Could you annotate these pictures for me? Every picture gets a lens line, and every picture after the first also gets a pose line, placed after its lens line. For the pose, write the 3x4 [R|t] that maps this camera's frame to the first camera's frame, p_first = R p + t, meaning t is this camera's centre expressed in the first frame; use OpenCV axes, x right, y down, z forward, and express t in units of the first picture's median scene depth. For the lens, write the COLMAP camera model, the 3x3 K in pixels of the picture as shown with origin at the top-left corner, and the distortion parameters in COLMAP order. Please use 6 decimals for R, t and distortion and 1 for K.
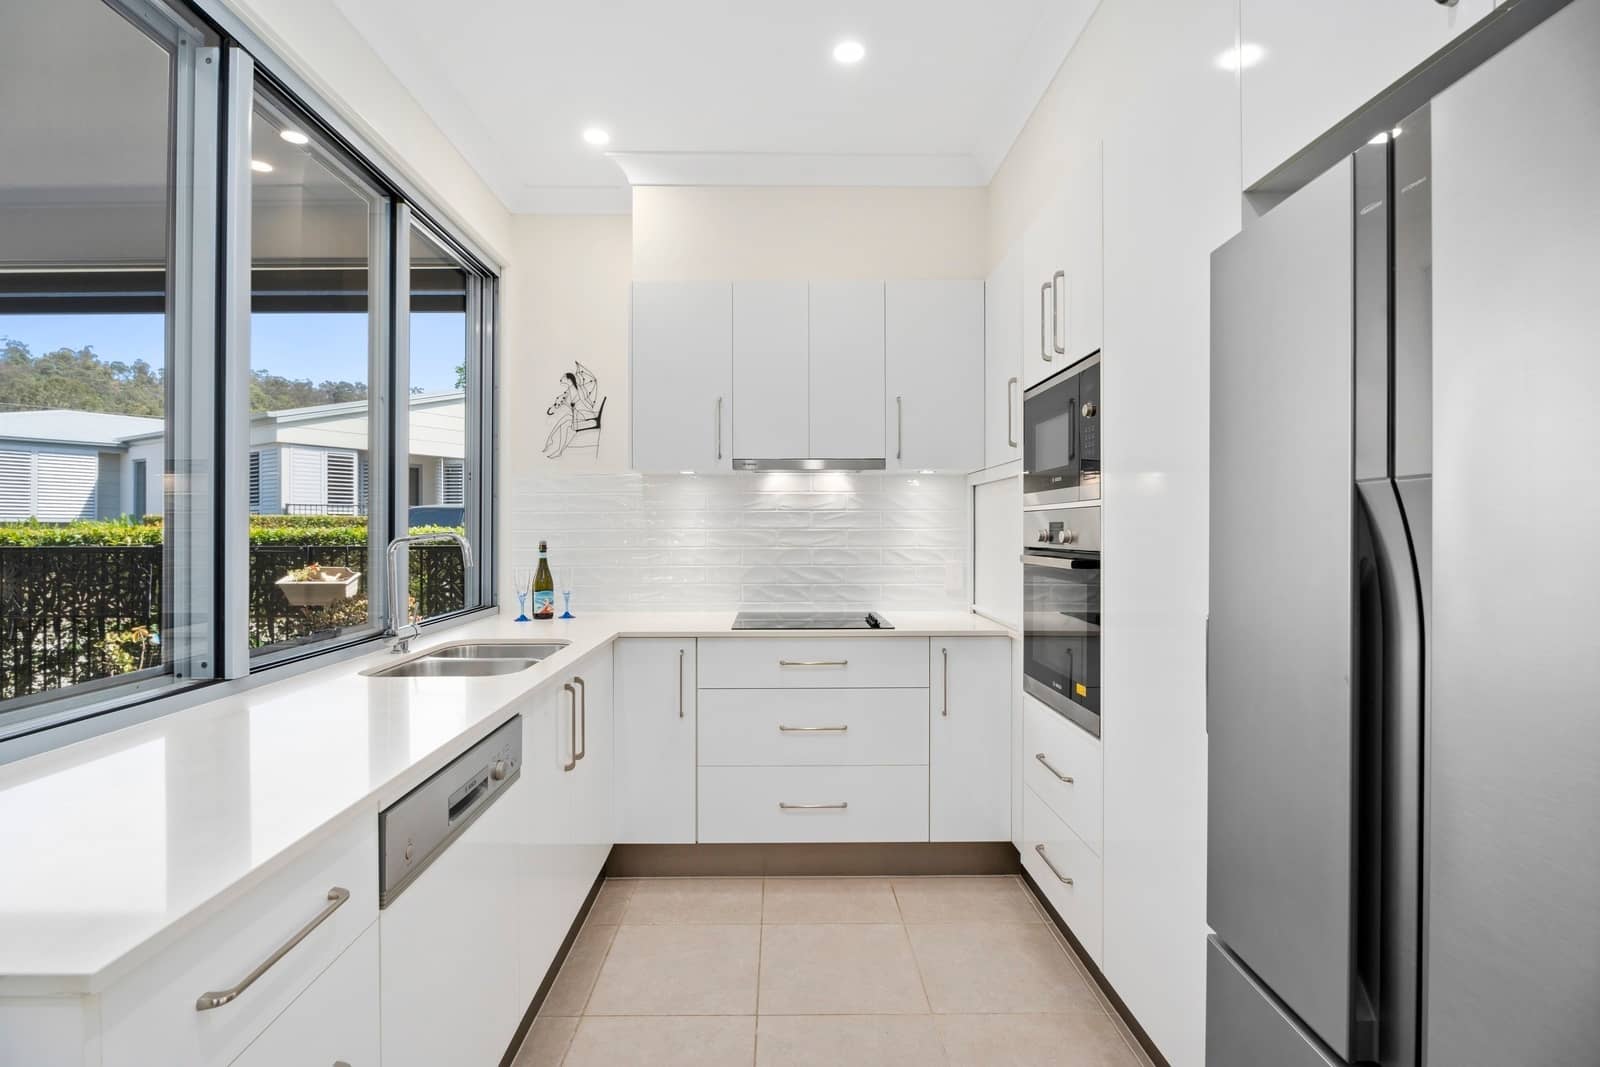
lens RADIAL K [[749.3, 0, 790.5], [0, 749.3, 528.3], [0, 0, 1]] dist [-0.012886, -0.000958]
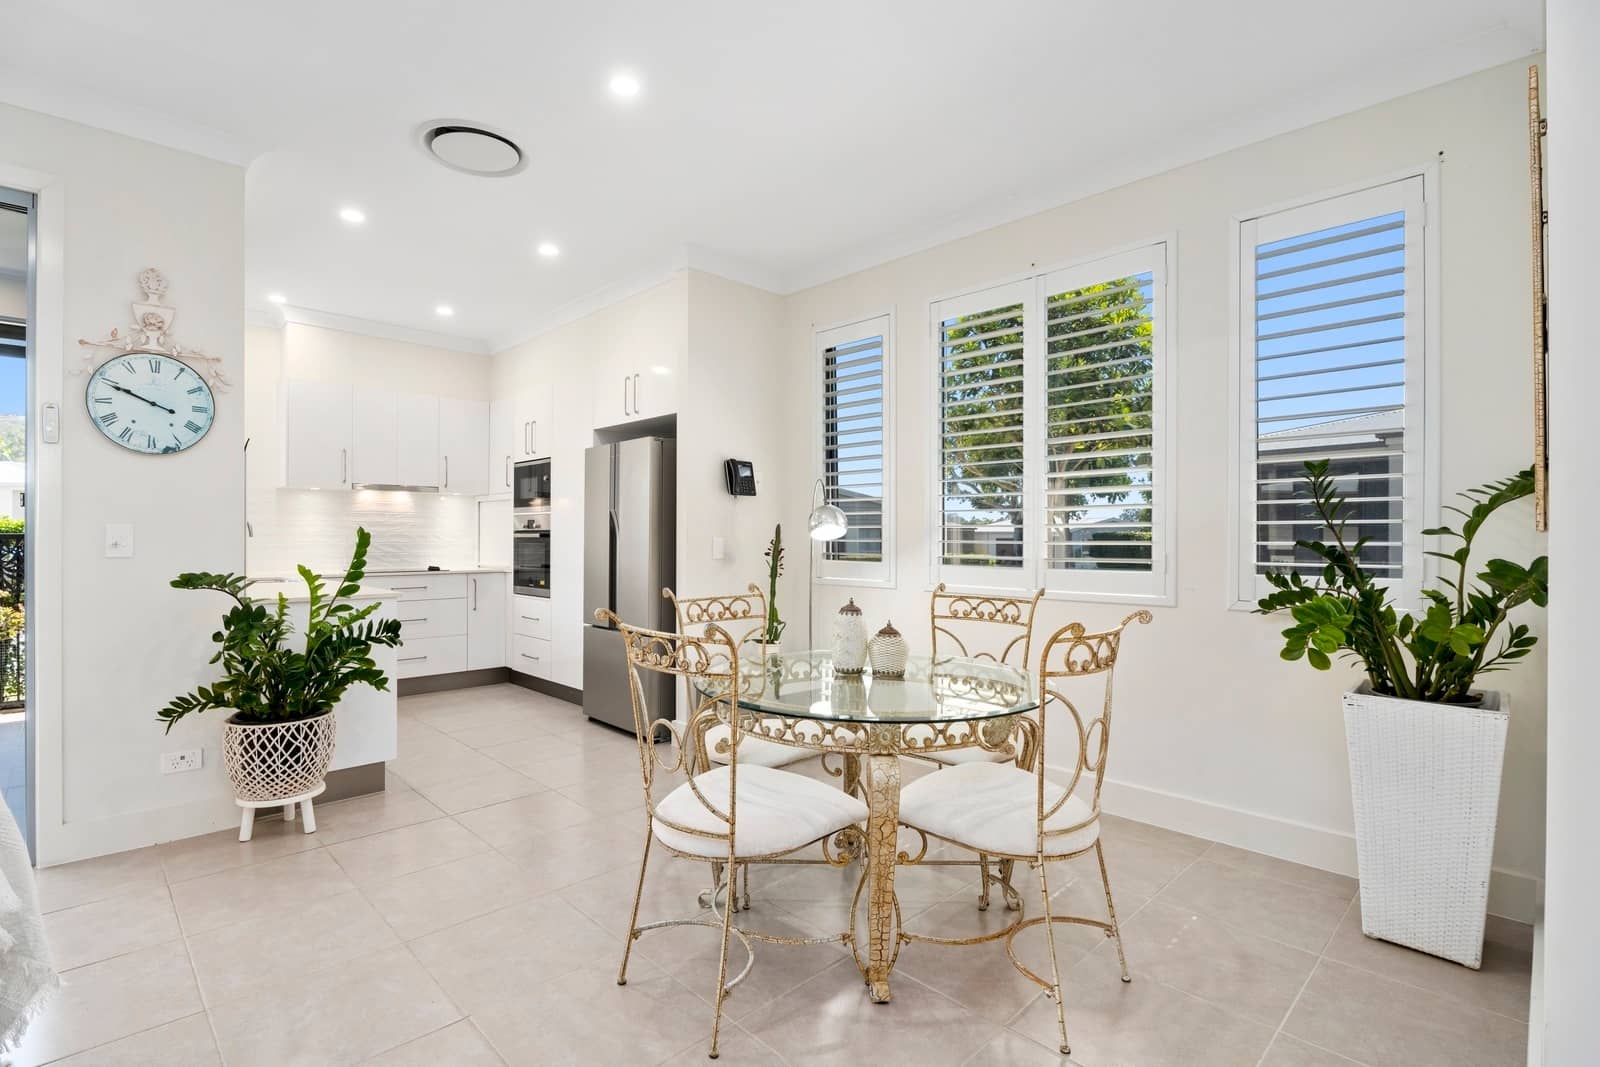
lens RADIAL K [[749.3, 0, 789.1], [0, 749.3, 536.3], [0, 0, 1]] dist [-0.012886, -0.000958]
pose [[0.724026, 0.003832, 0.689762, -0.510412], [-0.004757, 0.999989, -0.000561, 0.030179], [-0.689756, -0.002875, 0.724036, -0.963195]]
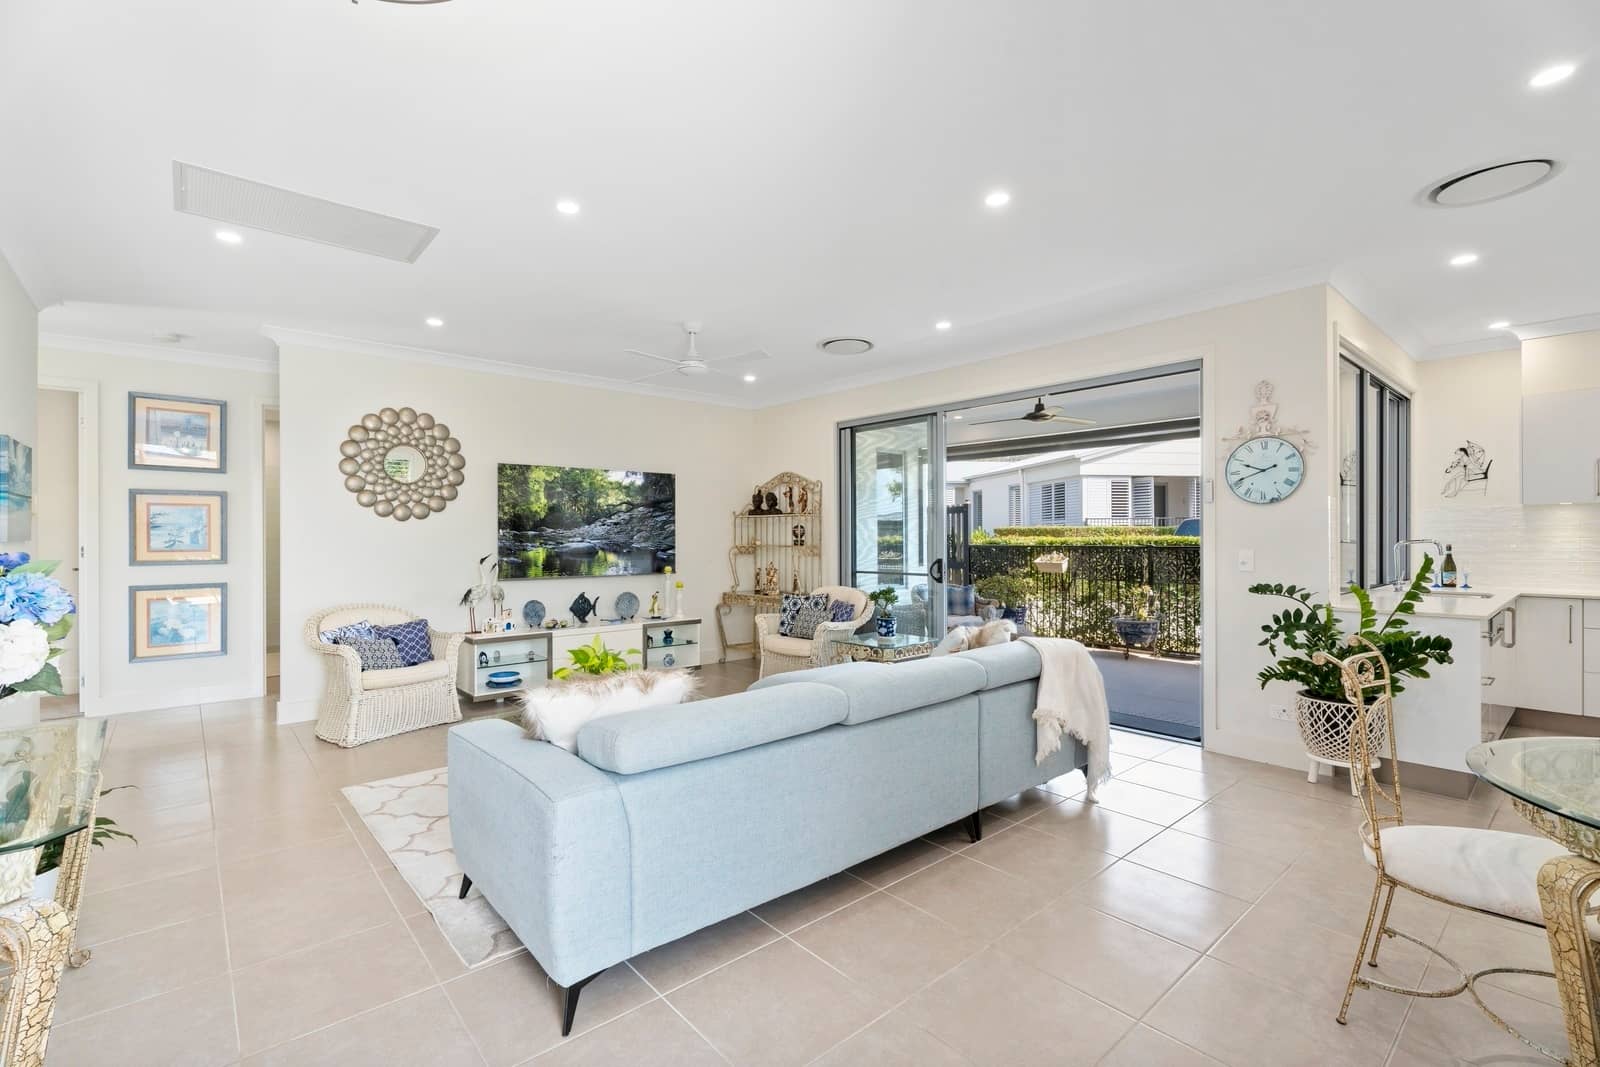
lens RADIAL K [[713.4, 0, 785.3], [0, 713.4, 535.1], [0, 0, 1]] dist [0.000098, 0.000211]
pose [[0.644130, -0.001439, -0.764915, -0.040690], [0.002318, 0.999997, 0.000070, -0.008471], [0.764913, -0.001818, 0.644131, -1.274839]]
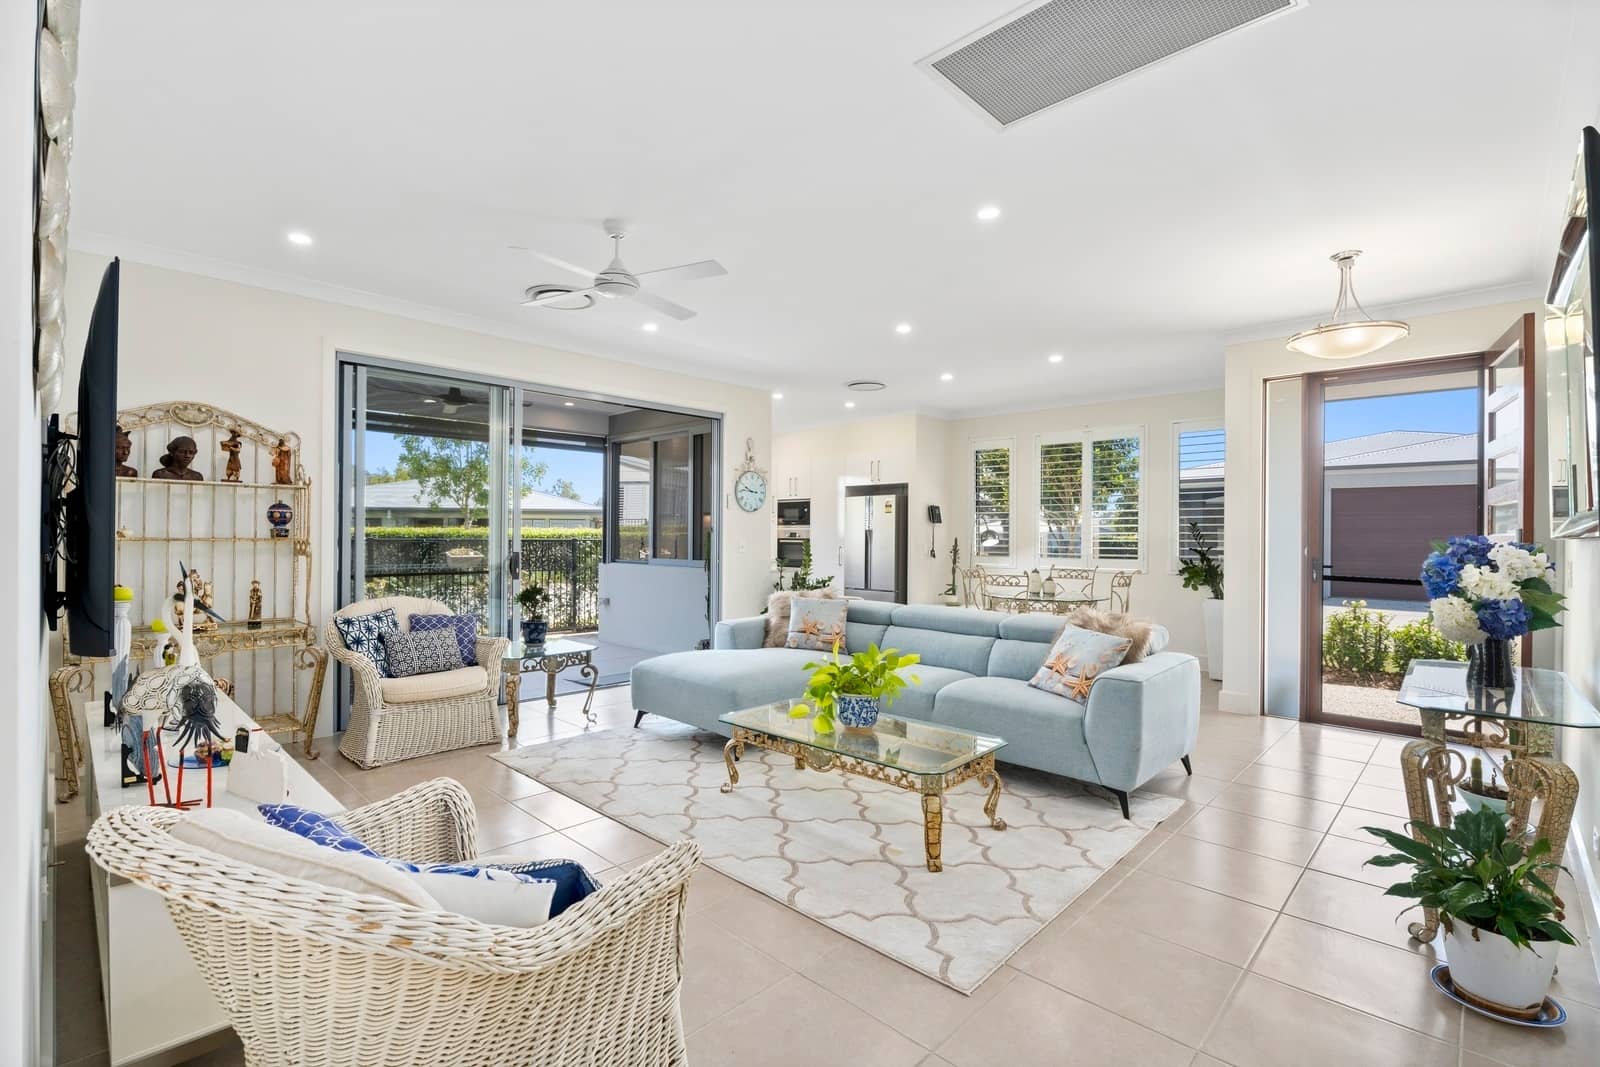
lens RADIAL K [[713.4, 0, 800.4], [0, 713.4, 531.5], [0, 0, 1]] dist [0.000098, 0.000211]
pose [[0.702329, 0.011188, 0.711765, -1.828836], [-0.010419, 0.999931, -0.005436, 0.007363], [-0.711777, -0.003598, 0.702397, -1.401850]]
